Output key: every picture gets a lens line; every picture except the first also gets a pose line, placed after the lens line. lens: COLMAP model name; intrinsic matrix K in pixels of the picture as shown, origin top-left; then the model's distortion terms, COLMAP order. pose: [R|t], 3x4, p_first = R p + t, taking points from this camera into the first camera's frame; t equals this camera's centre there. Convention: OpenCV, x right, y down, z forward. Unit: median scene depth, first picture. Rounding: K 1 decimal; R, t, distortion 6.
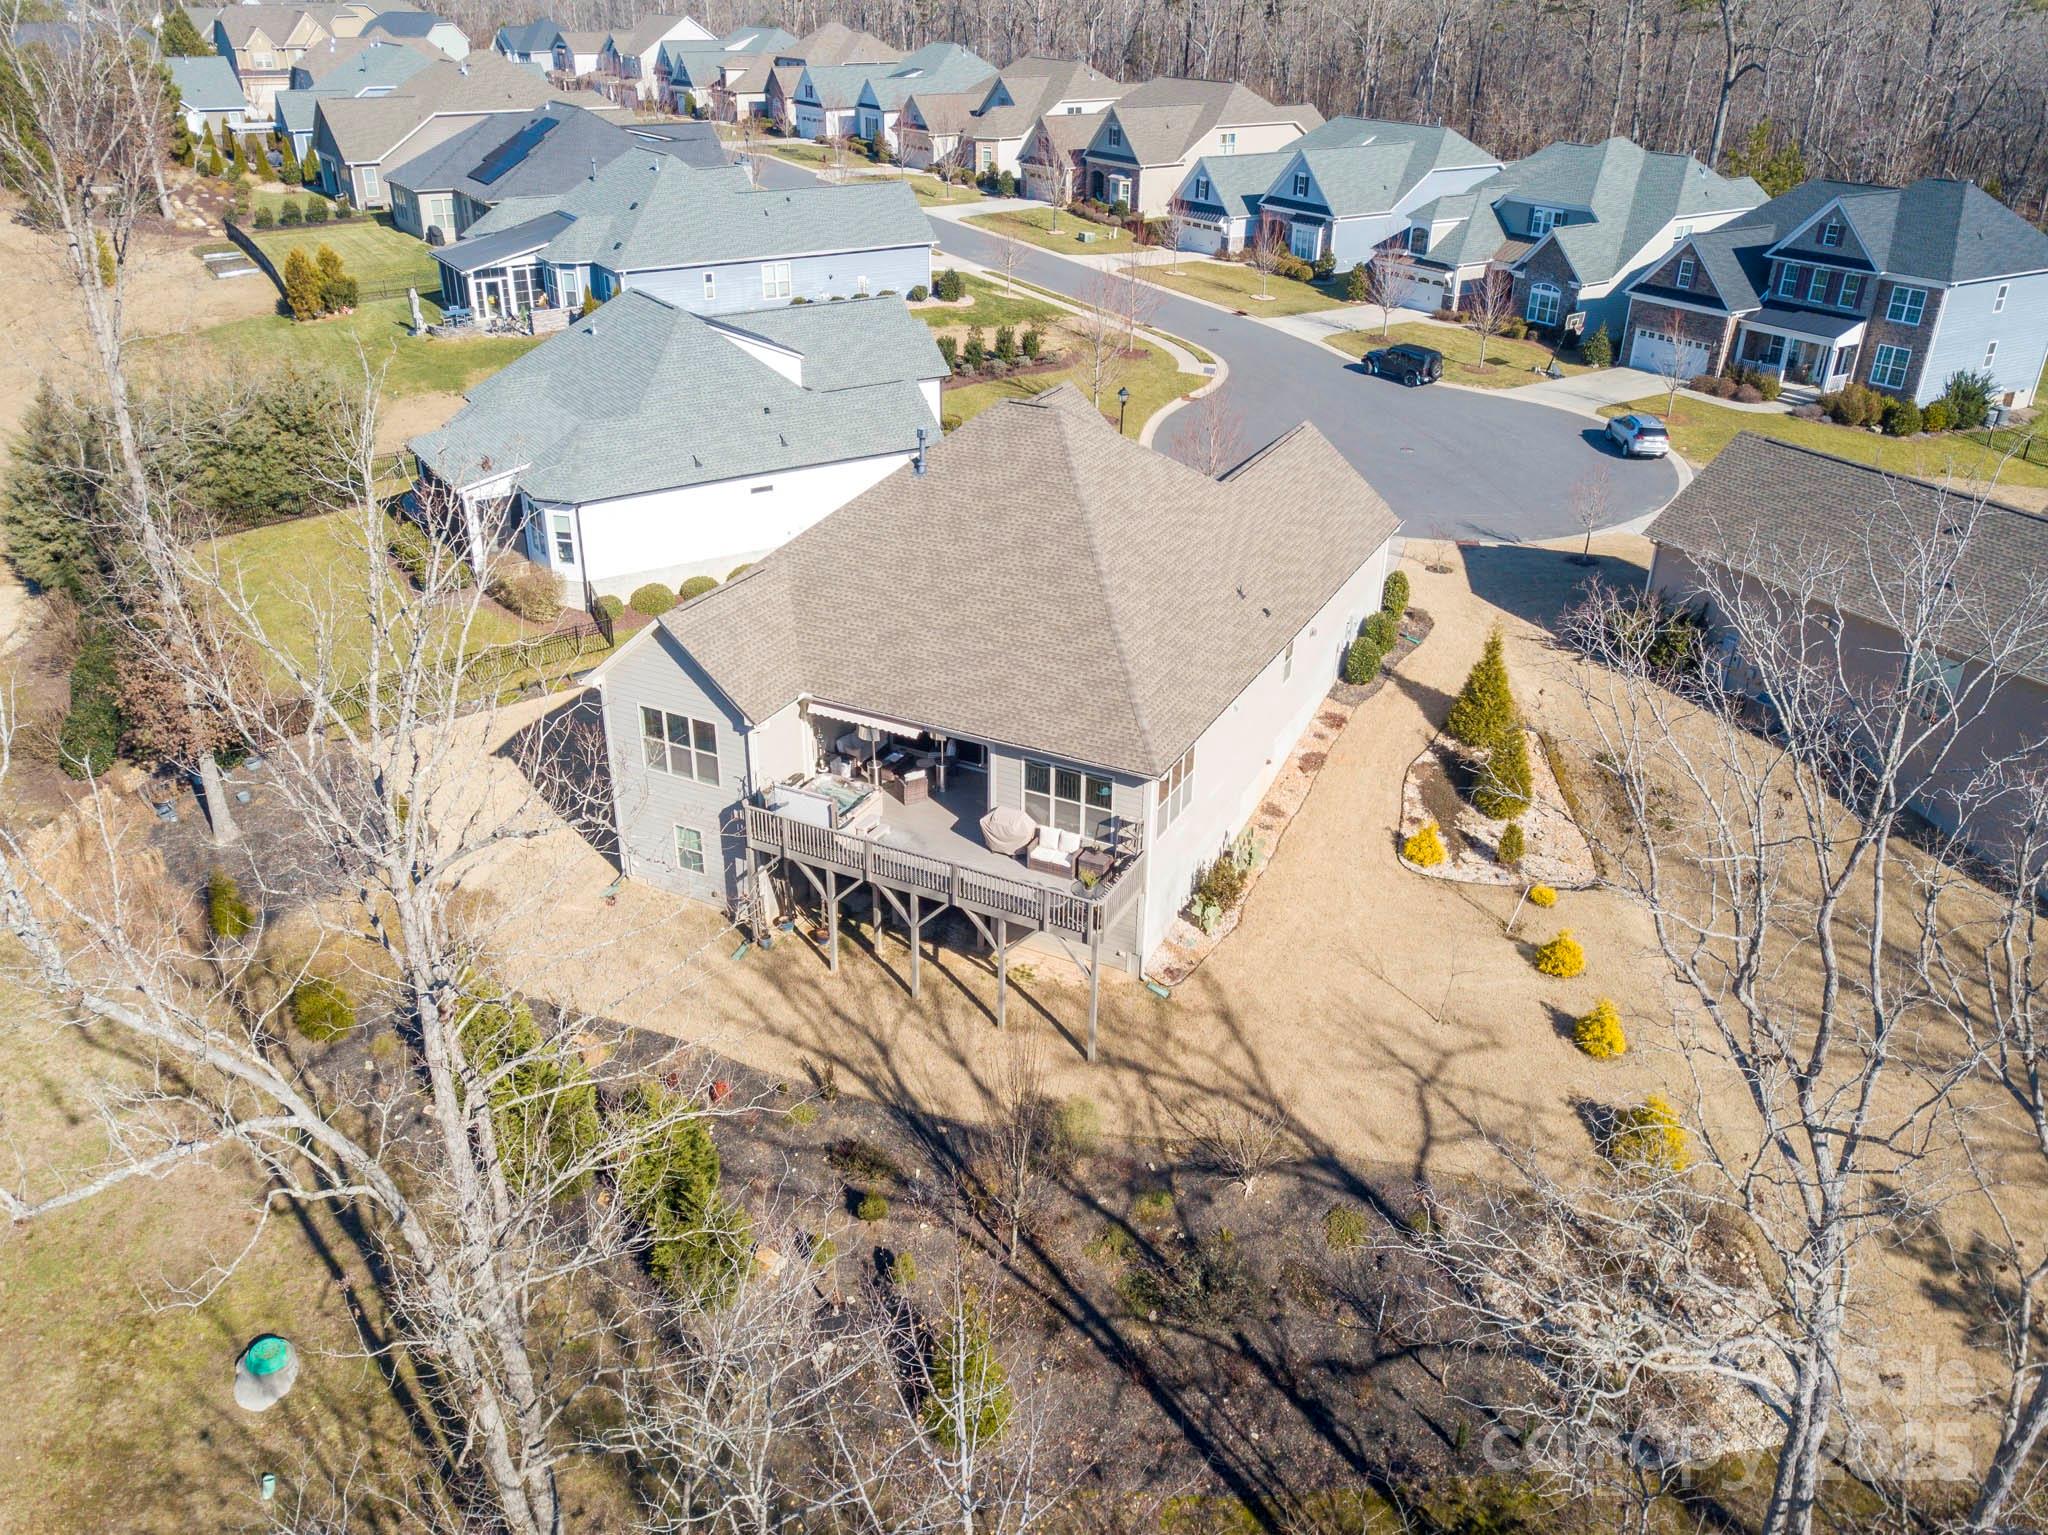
lens RADIAL K [[1594.6, 0, 1016.6], [0, 1594.6, 757.3], [0, 0, 1]] dist [0.022465, 0.002455]
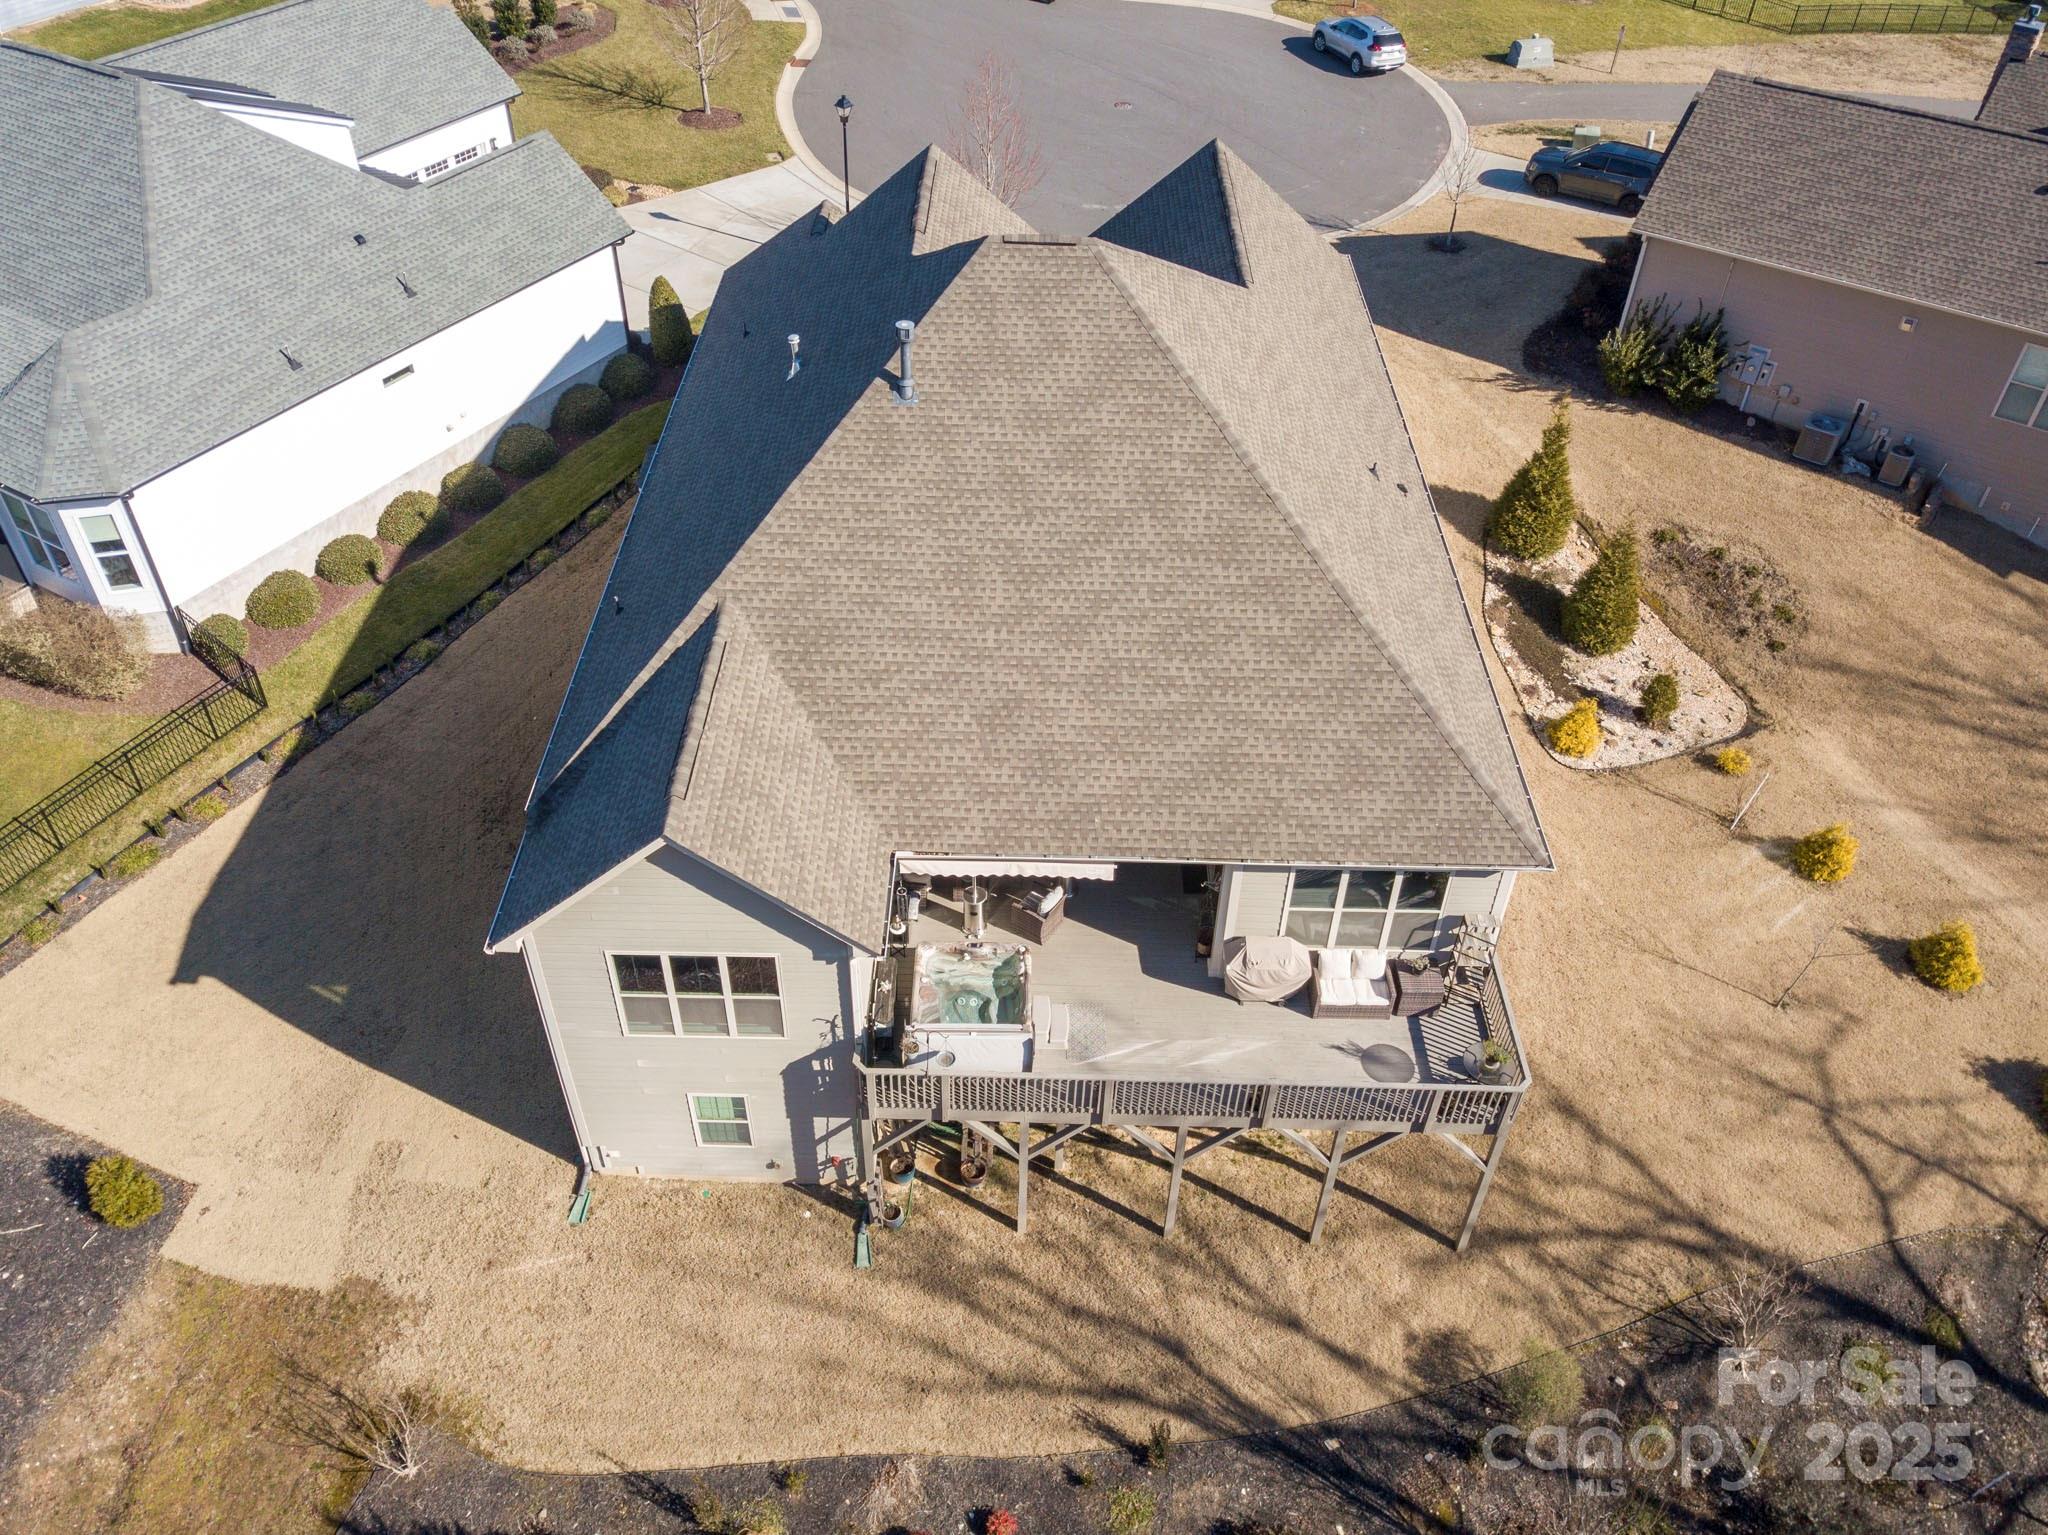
lens RADIAL K [[1594.6, 0, 1016.6], [0, 1594.6, 757.3], [0, 0, 1]] dist [0.022465, 0.002455]
pose [[0.899431, -0.285278, 0.331120, -0.242204], [0.192294, 0.938631, 0.286349, -0.202467], [-0.392488, -0.193879, 0.899091, 0.405629]]
